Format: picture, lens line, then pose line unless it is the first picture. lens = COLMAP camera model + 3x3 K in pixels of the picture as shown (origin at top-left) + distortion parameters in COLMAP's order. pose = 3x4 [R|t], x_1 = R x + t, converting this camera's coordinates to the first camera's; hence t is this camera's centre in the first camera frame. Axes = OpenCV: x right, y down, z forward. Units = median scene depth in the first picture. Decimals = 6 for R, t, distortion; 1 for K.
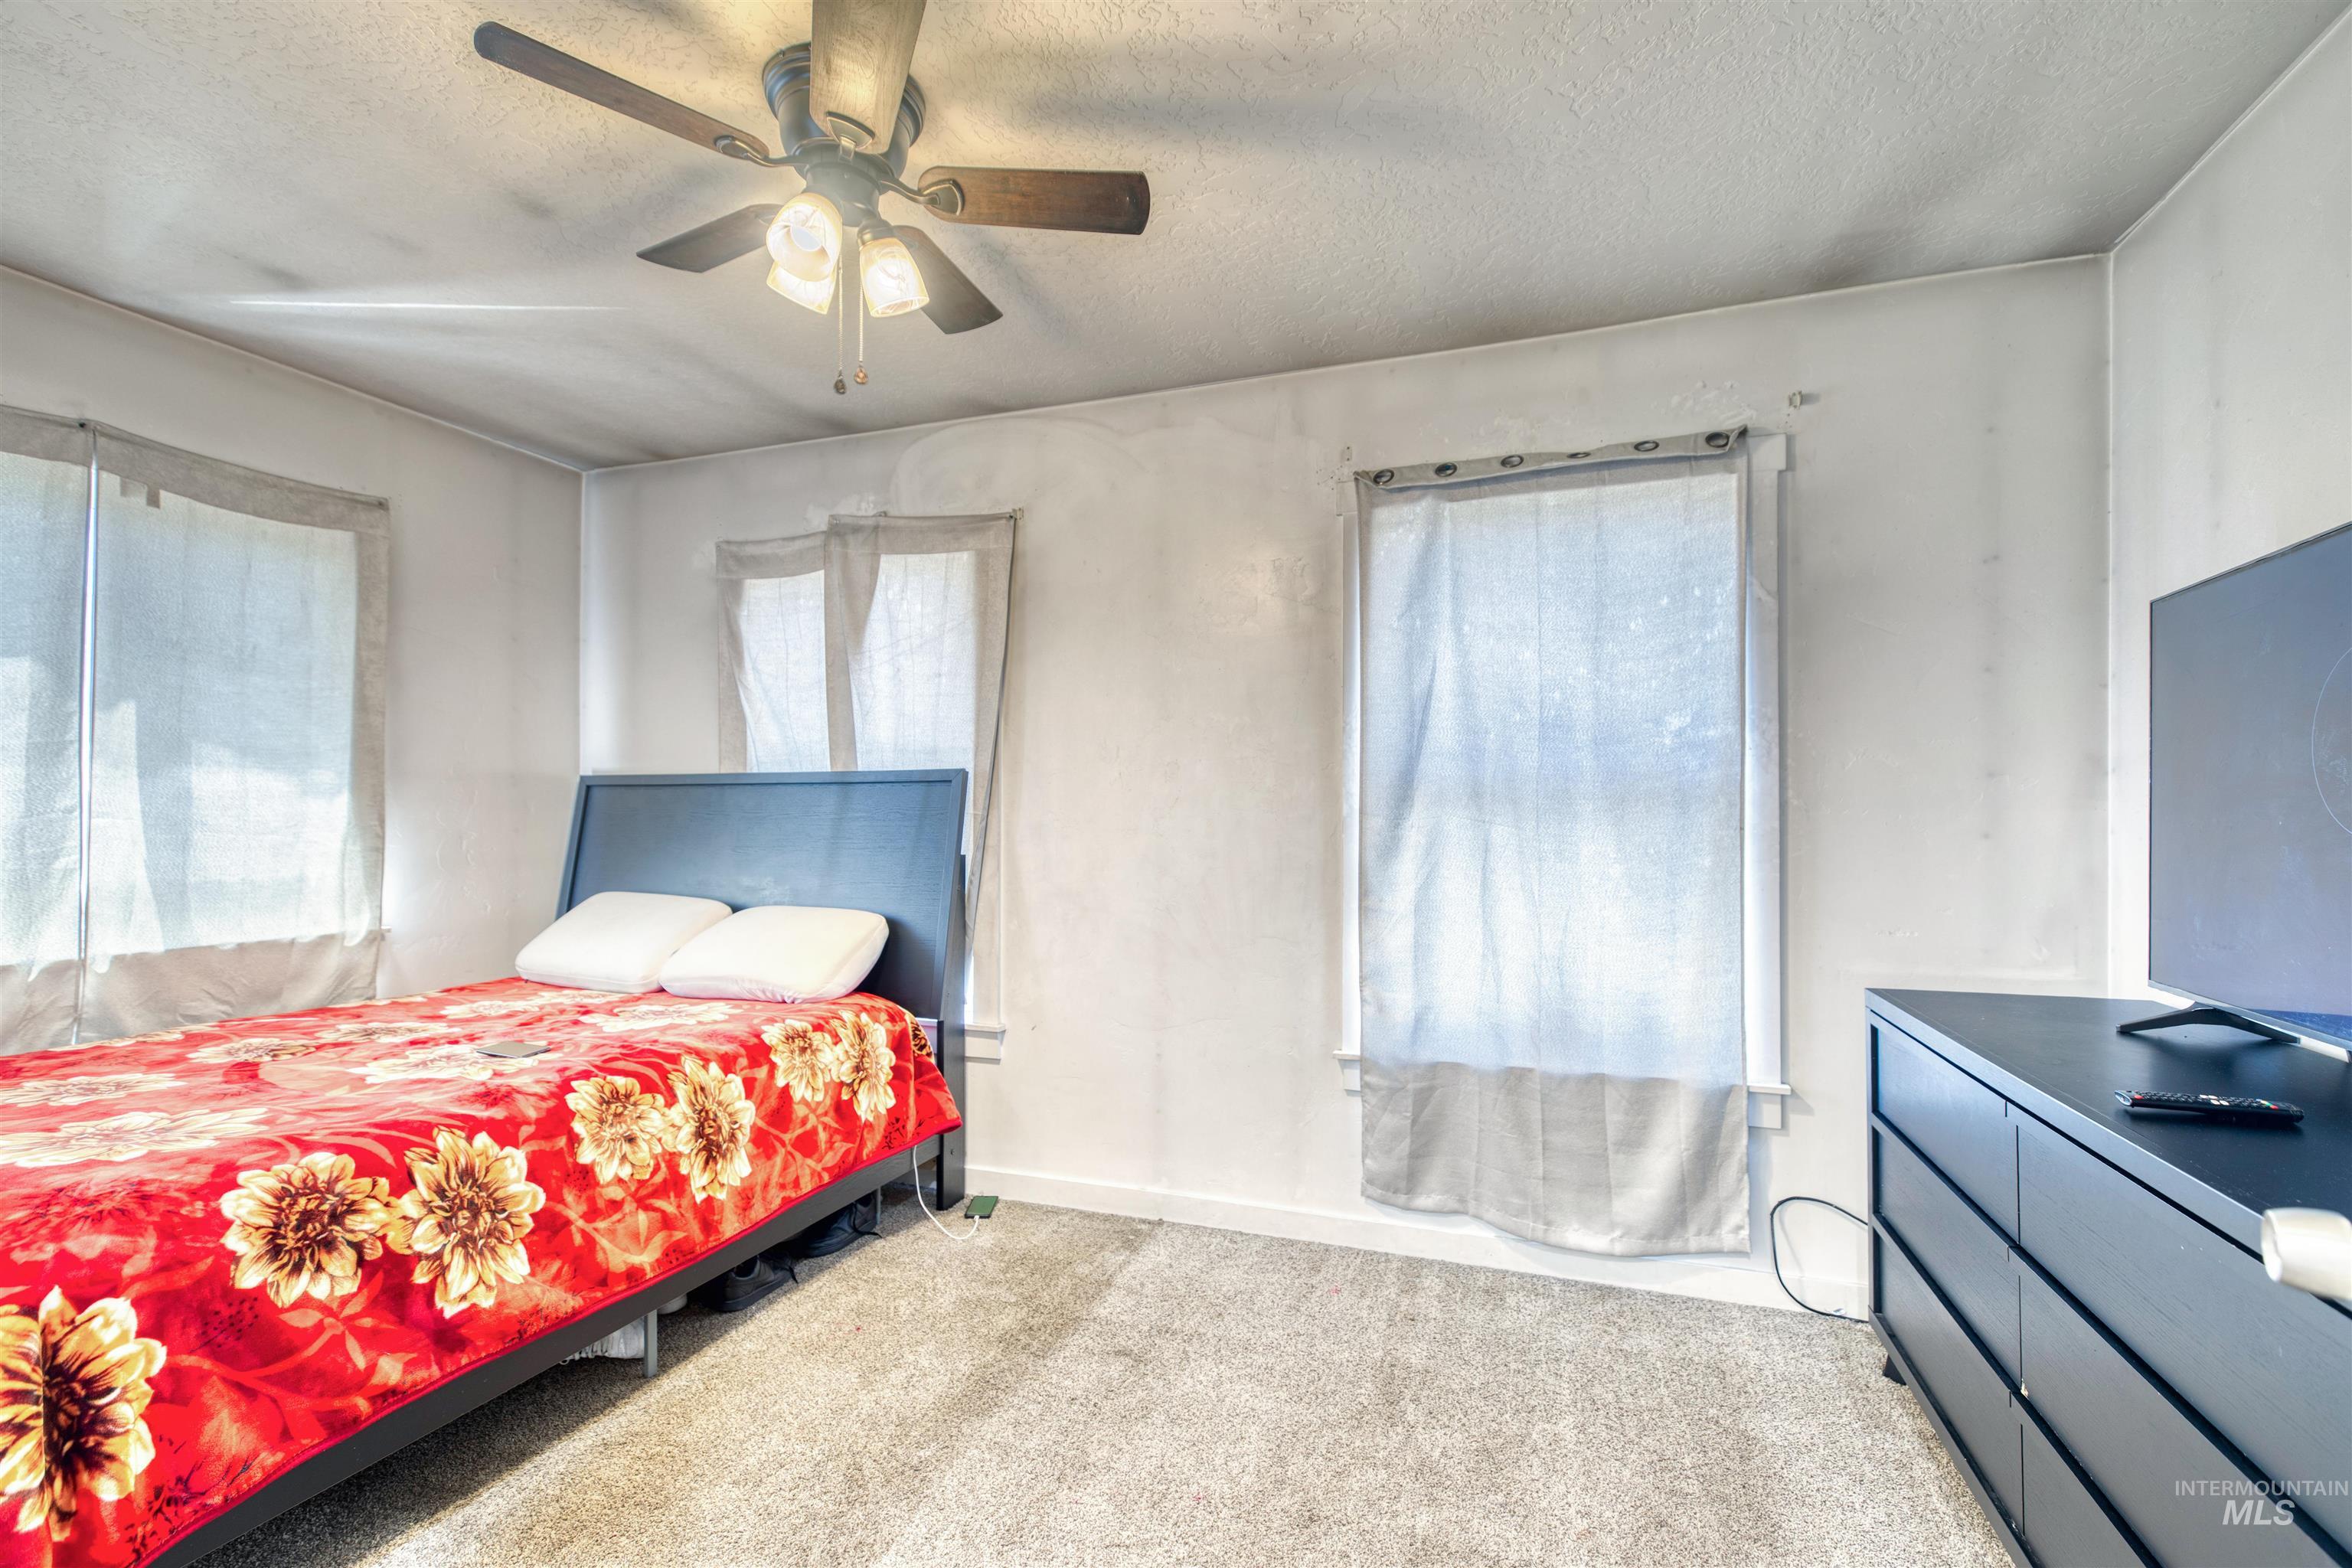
lens RADIAL K [[1049.7, 0, 1176.7], [0, 1049.7, 798.3], [0, 0, 1]] dist [0.001035, 0.001487]
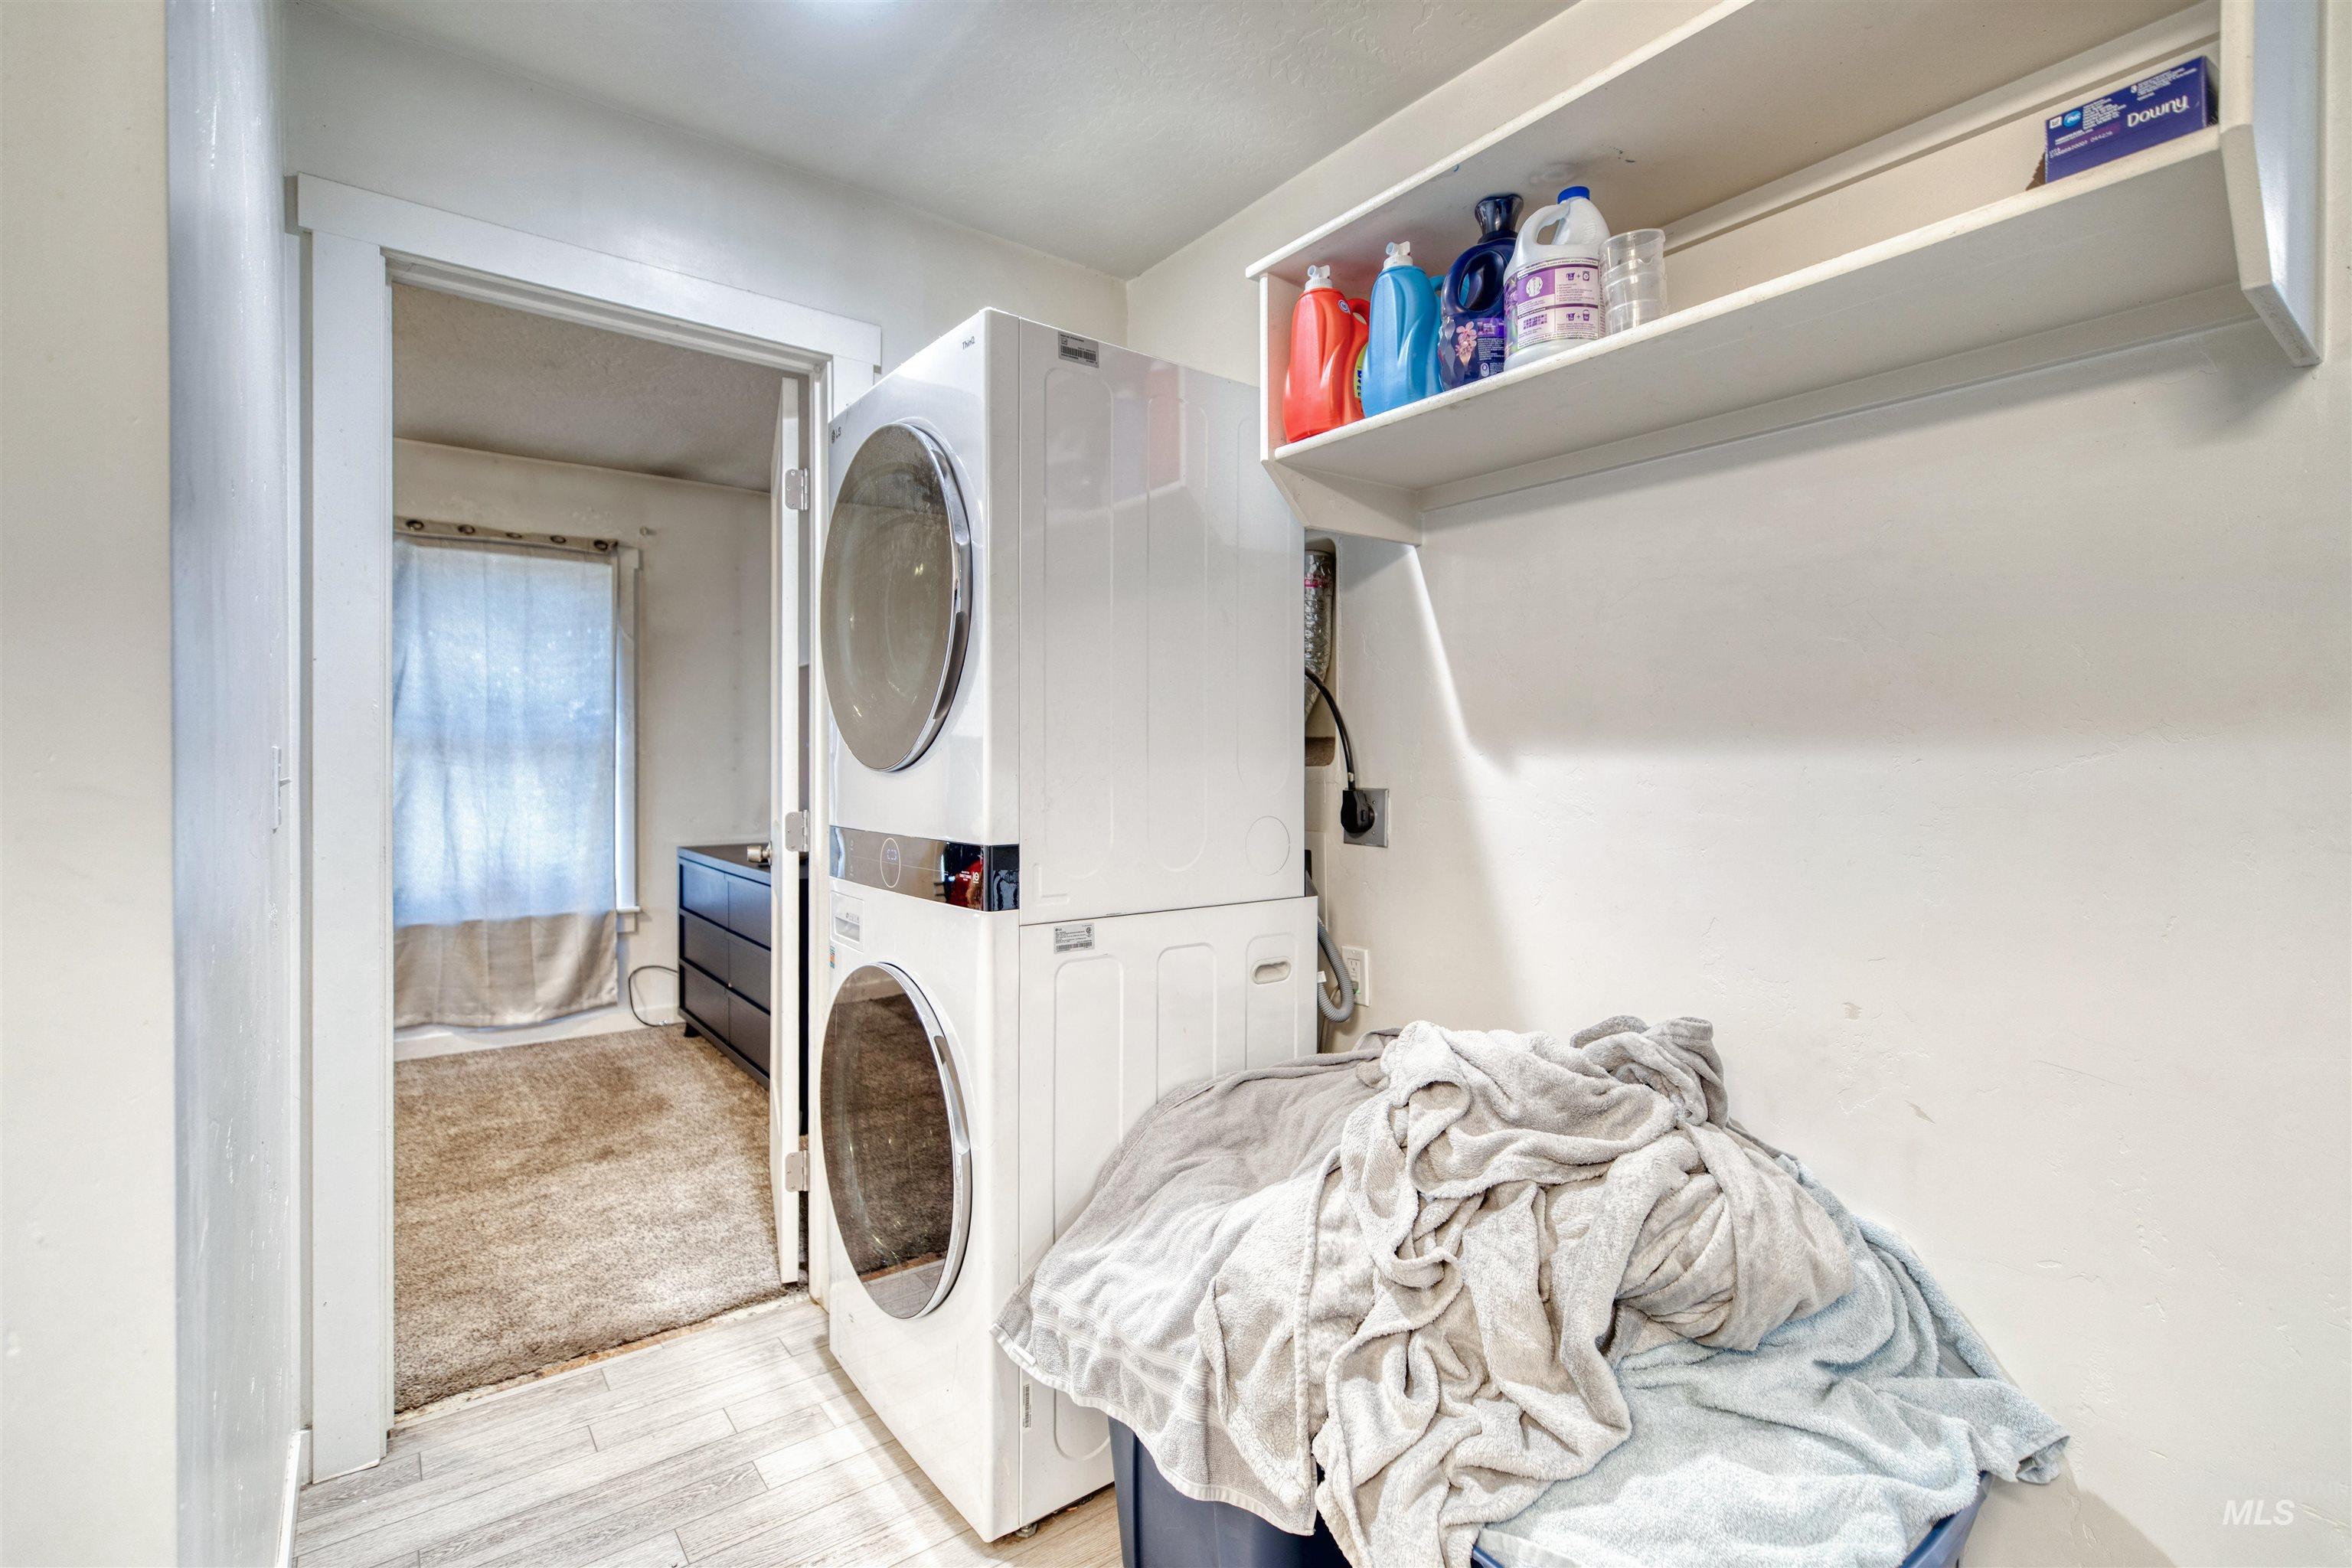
lens RADIAL K [[1049.7, 0, 1179.8], [0, 1049.7, 773.7], [0, 0, 1]] dist [0.001035, 0.001487]
pose [[0.532687, -0.010878, 0.846242, -0.439491], [-0.015962, 0.999610, 0.022897, -0.014785], [-0.846162, -0.025705, 0.532306, -0.729076]]
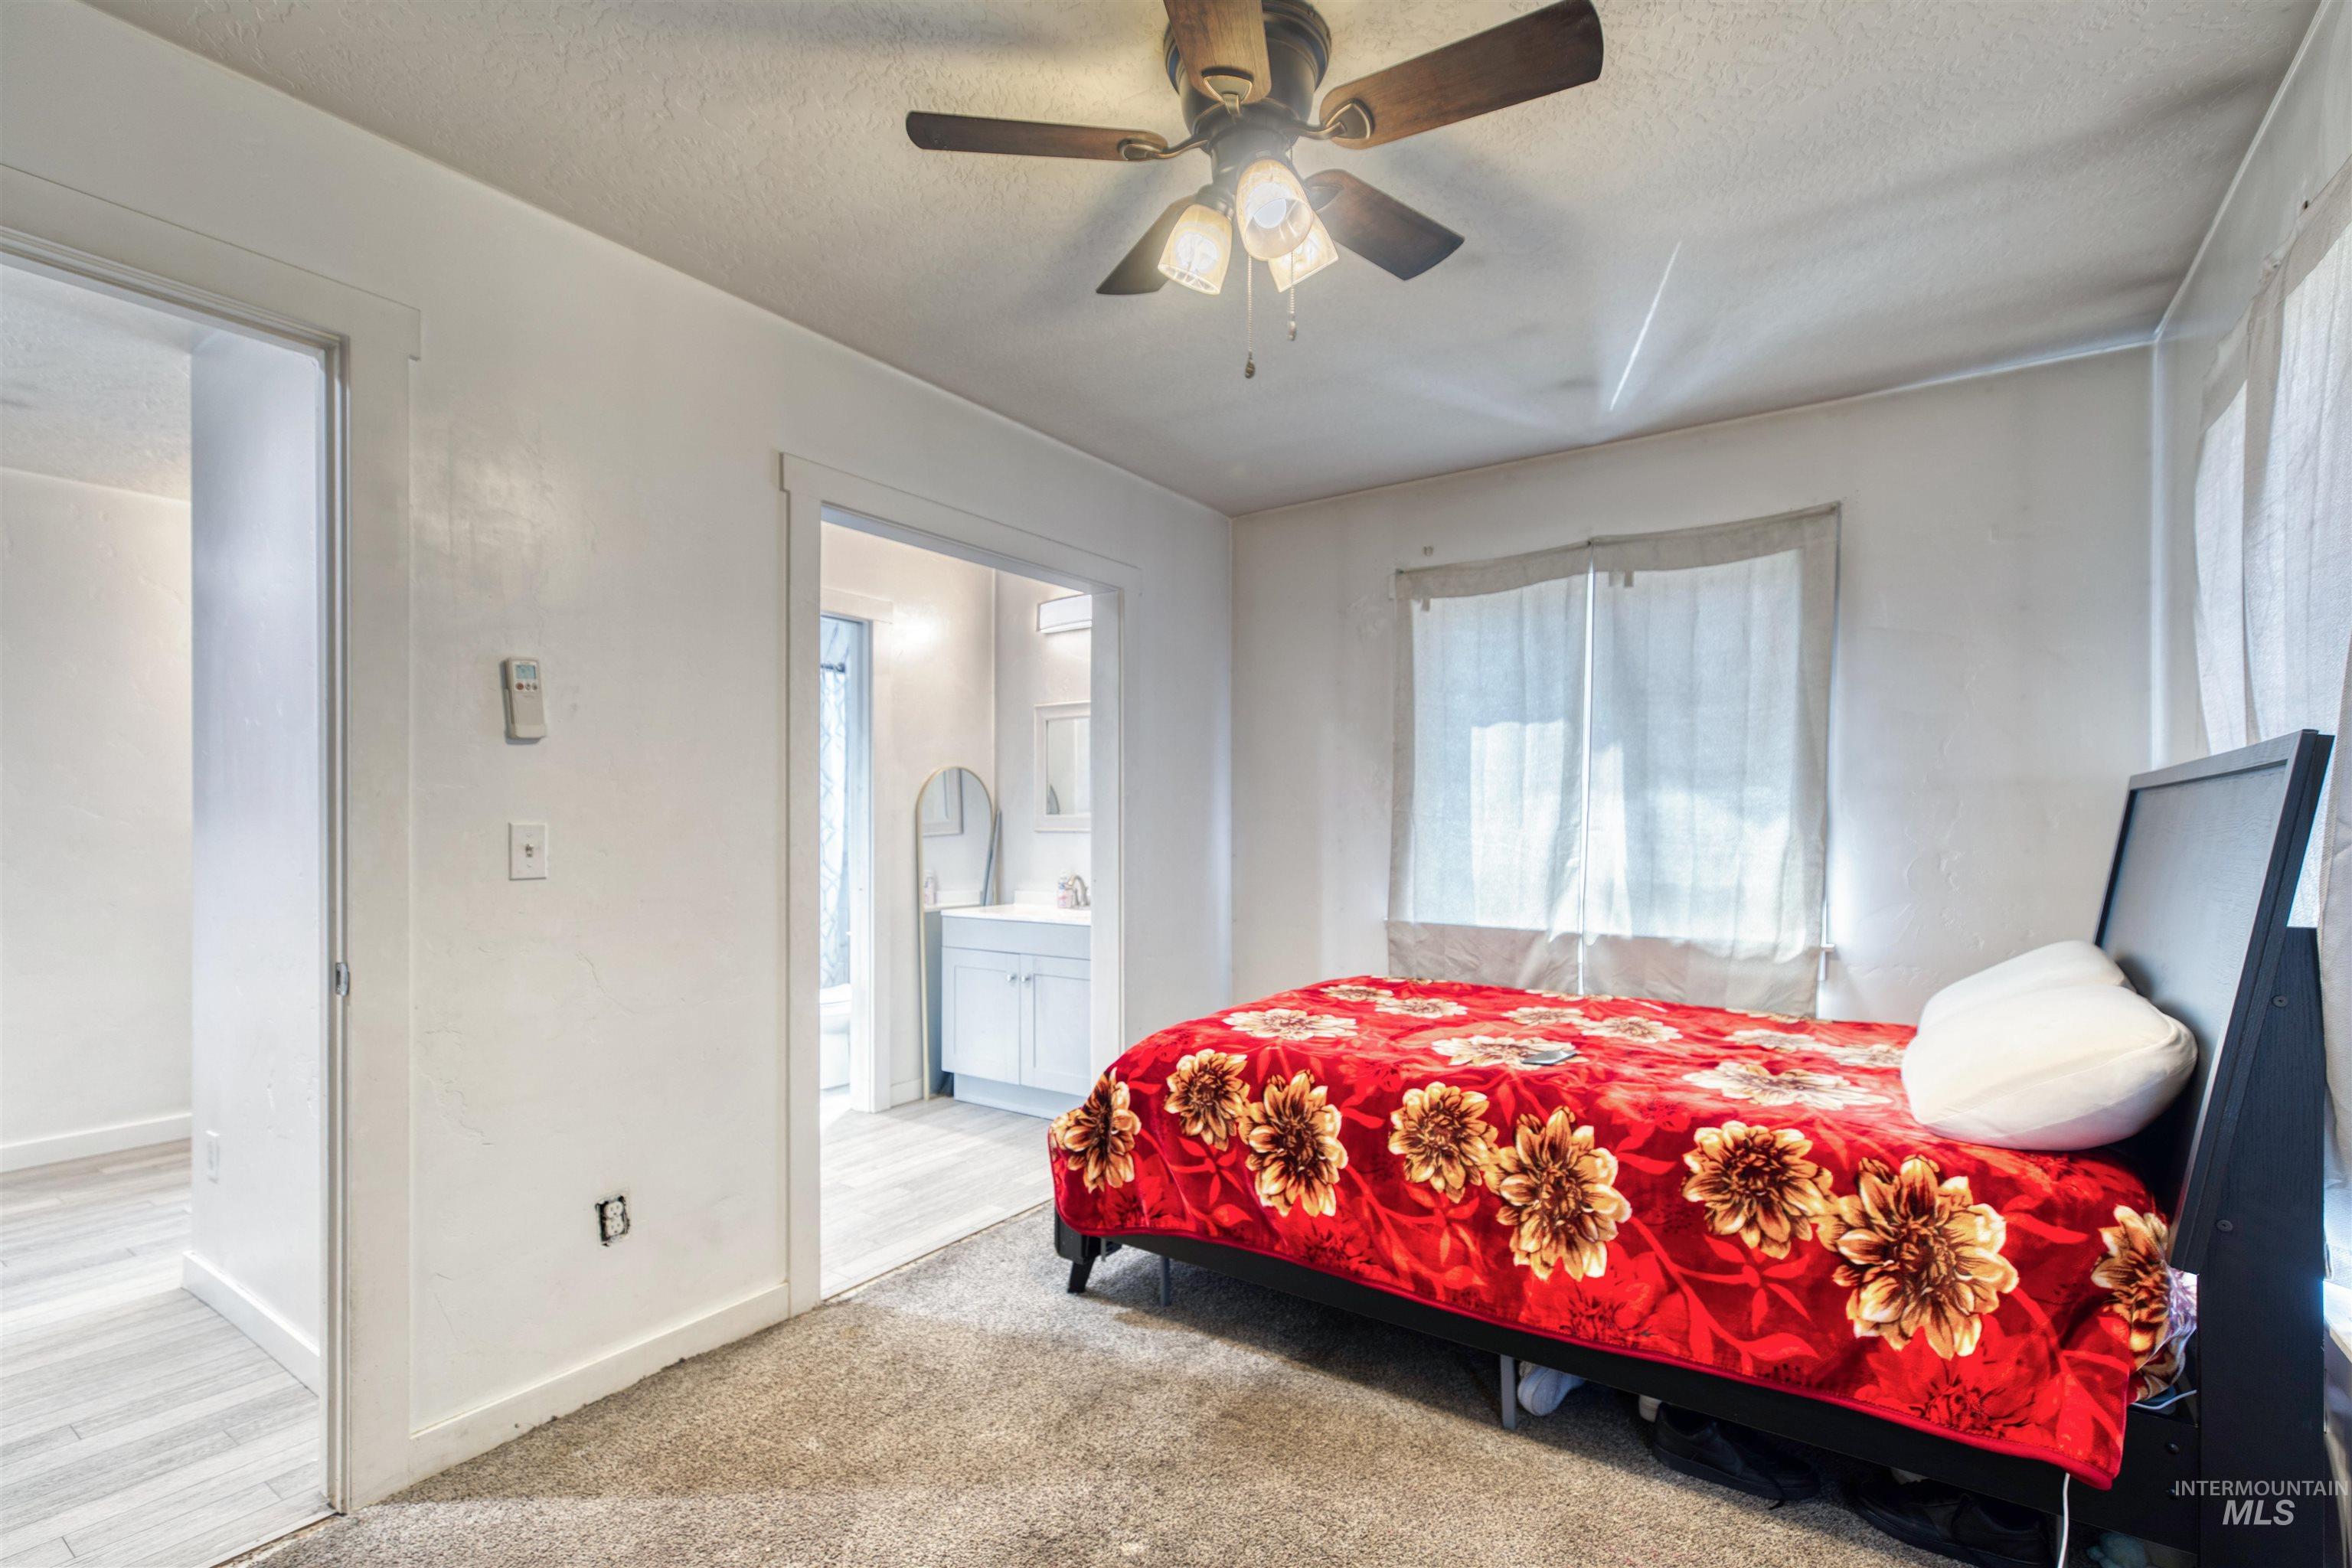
lens RADIAL K [[1049.7, 0, 1170.0], [0, 1049.7, 823.1], [0, 0, 1]] dist [0.001035, 0.001487]
pose [[-0.248984, -0.000608, -0.968507, 0.564962], [0.010905, 0.999935, -0.003431, 0.010172], [0.968446, -0.011415, -0.248961, 1.100492]]
